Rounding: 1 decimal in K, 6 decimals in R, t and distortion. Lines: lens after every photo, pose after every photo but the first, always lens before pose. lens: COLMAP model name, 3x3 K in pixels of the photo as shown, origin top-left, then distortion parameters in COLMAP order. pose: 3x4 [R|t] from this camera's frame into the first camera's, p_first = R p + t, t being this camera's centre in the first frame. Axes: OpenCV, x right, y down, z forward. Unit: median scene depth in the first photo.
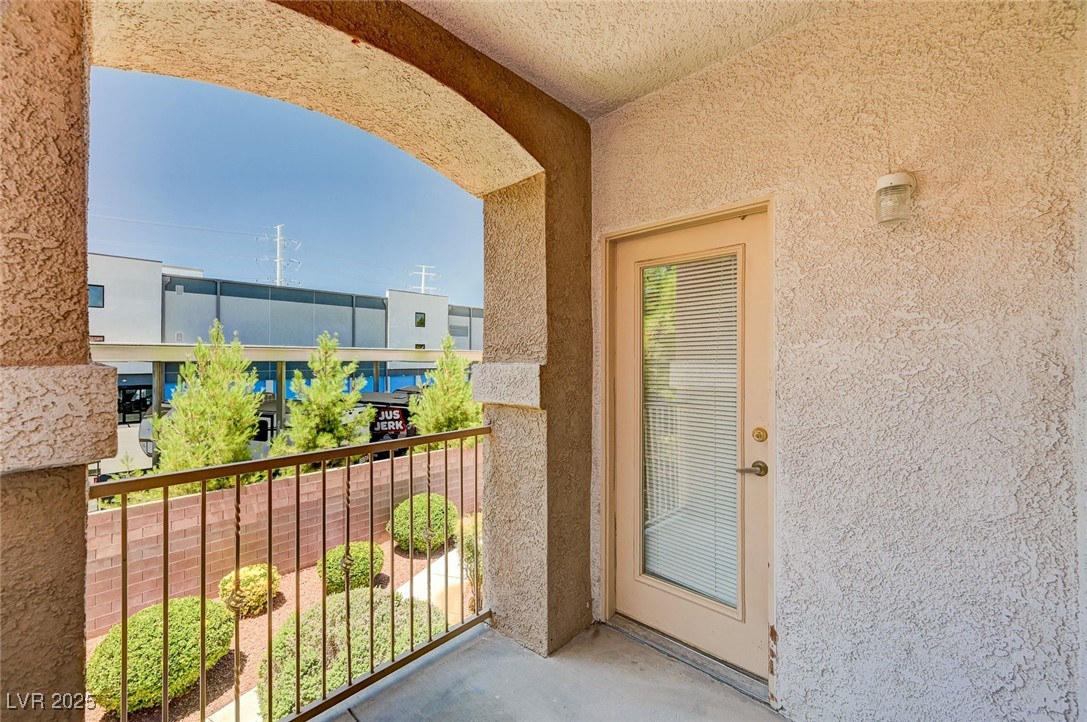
lens RADIAL K [[432.9, 0, 545.1], [0, 432.9, 360.4], [0, 0, 1]] dist [-0.000571, 0.000147]
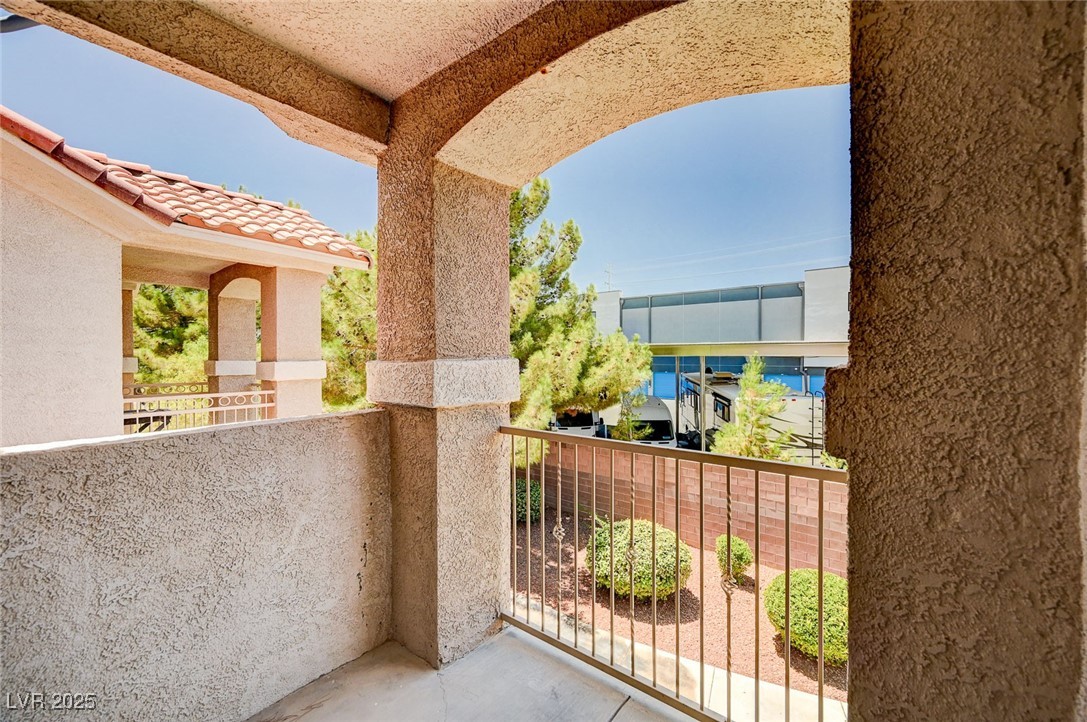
lens RADIAL K [[428.0, 0, 553.9], [0, 428.0, 359.8], [0, 0, 1]] dist [-0.000894, -0.000045]
pose [[0.098500, 0.011517, -0.995070, 0.454476], [-0.000555, 0.999934, 0.011518, -0.005151], [0.995137, -0.000583, 0.098500, 0.623580]]
